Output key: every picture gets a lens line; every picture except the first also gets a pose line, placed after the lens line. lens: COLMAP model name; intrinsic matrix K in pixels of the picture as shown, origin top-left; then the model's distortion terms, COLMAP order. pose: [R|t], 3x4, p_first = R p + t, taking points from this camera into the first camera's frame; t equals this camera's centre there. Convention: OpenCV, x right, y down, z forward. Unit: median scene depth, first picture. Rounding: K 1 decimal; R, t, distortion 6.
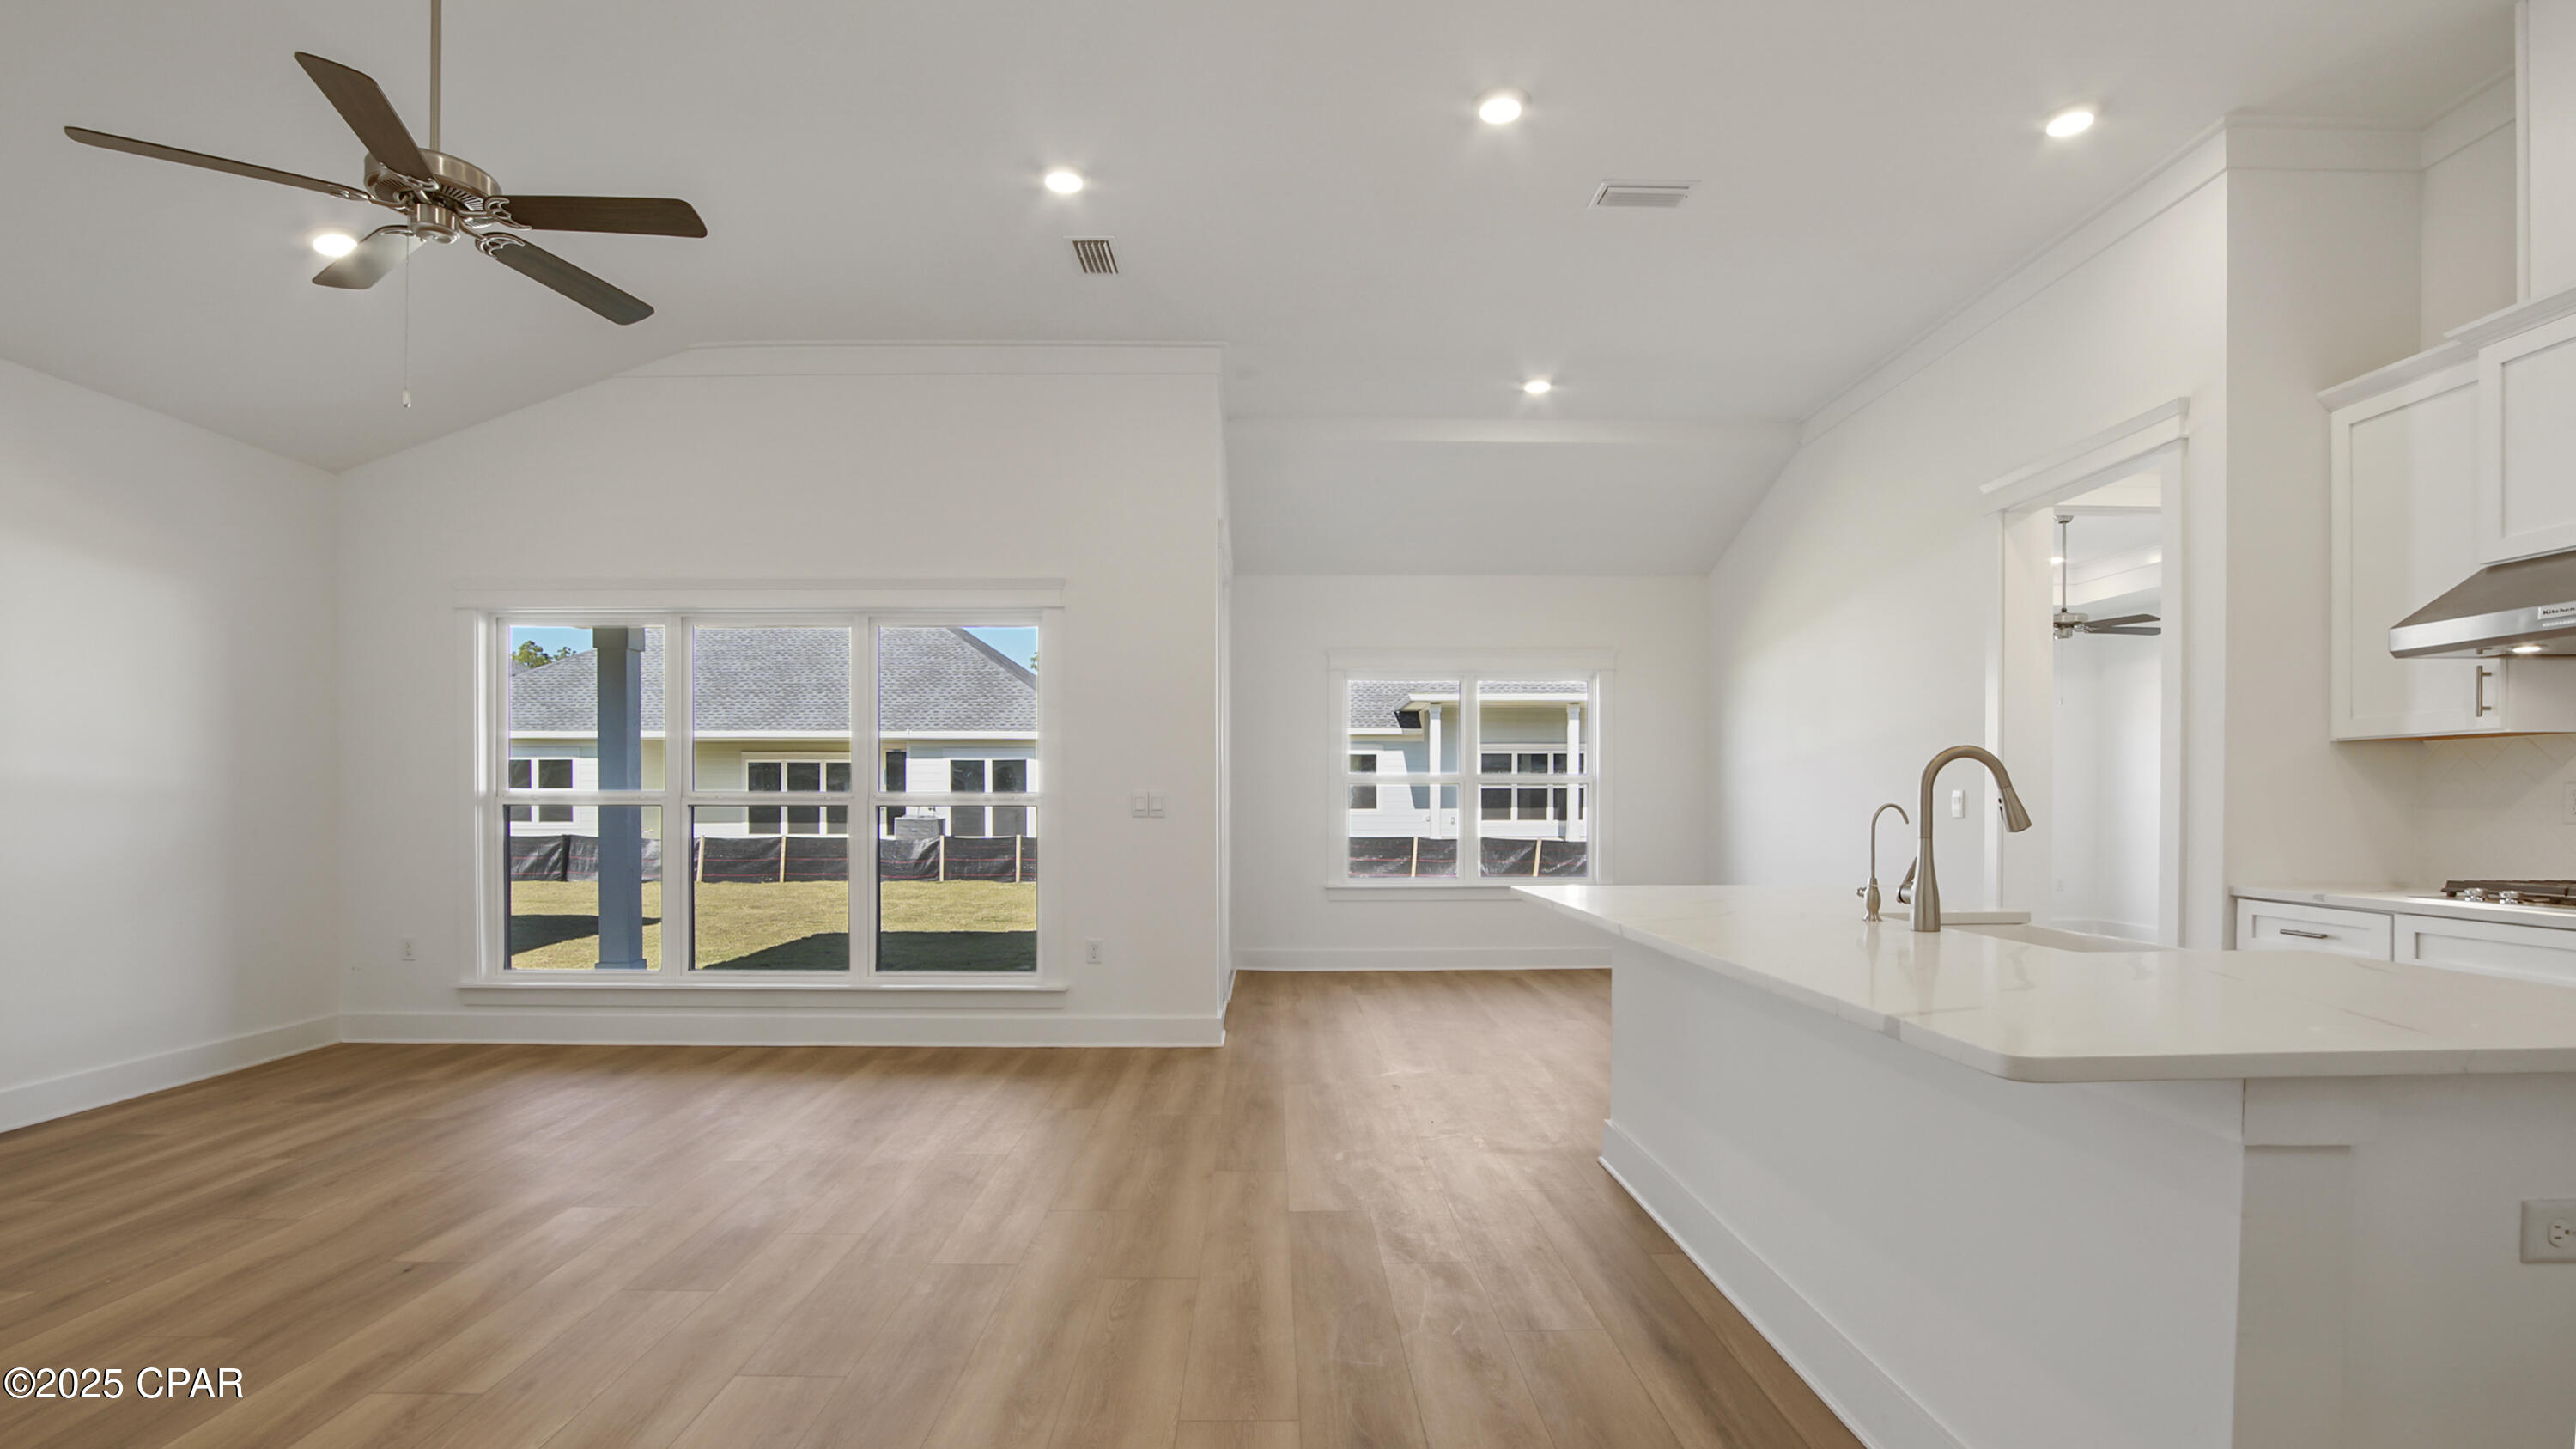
lens RADIAL K [[1251.8, 0, 1284.1], [0, 1251.8, 809.8], [0, 0, 1]] dist [0.004232, 0.001708]
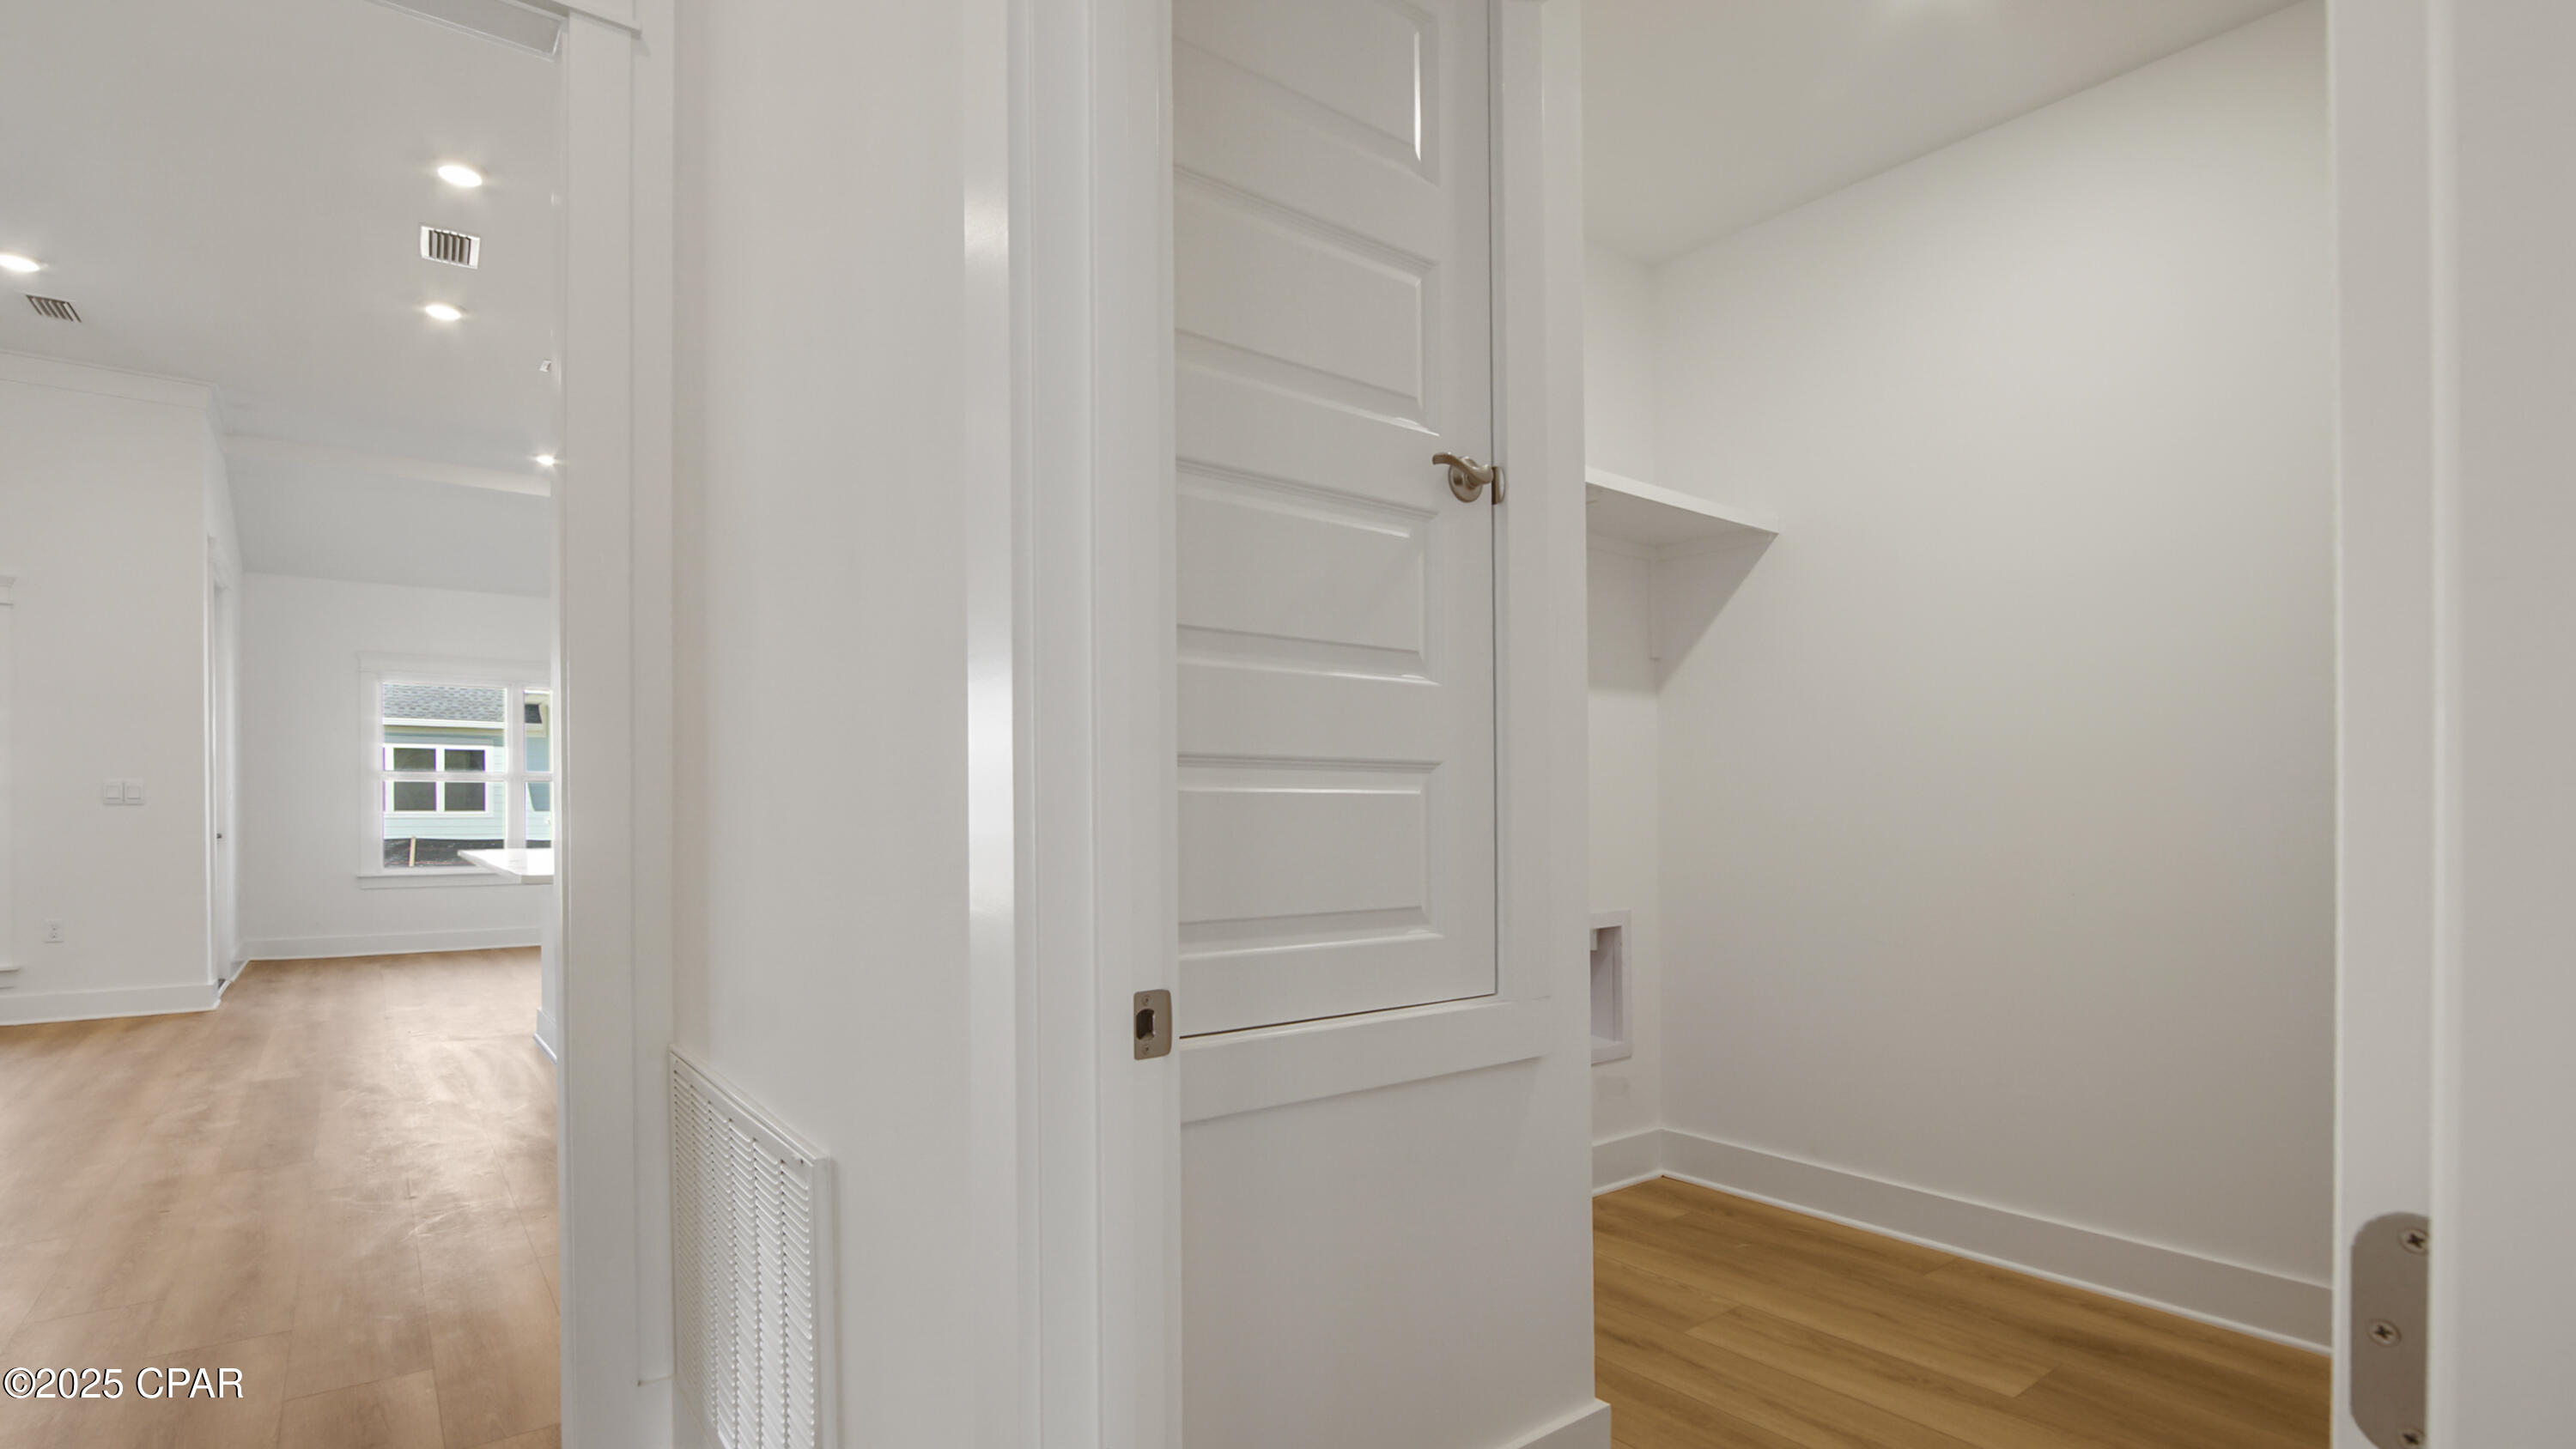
lens RADIAL K [[1251.5, 0, 1274.9], [0, 1251.5, 820.2], [0, 0, 1]] dist [0.004232, 0.001708]
pose [[0.813012, -0.001163, 0.582245, 0.066655], [-0.001926, 0.999987, 0.004686, 0.011617], [-0.582243, -0.004931, 0.813000, -0.457395]]
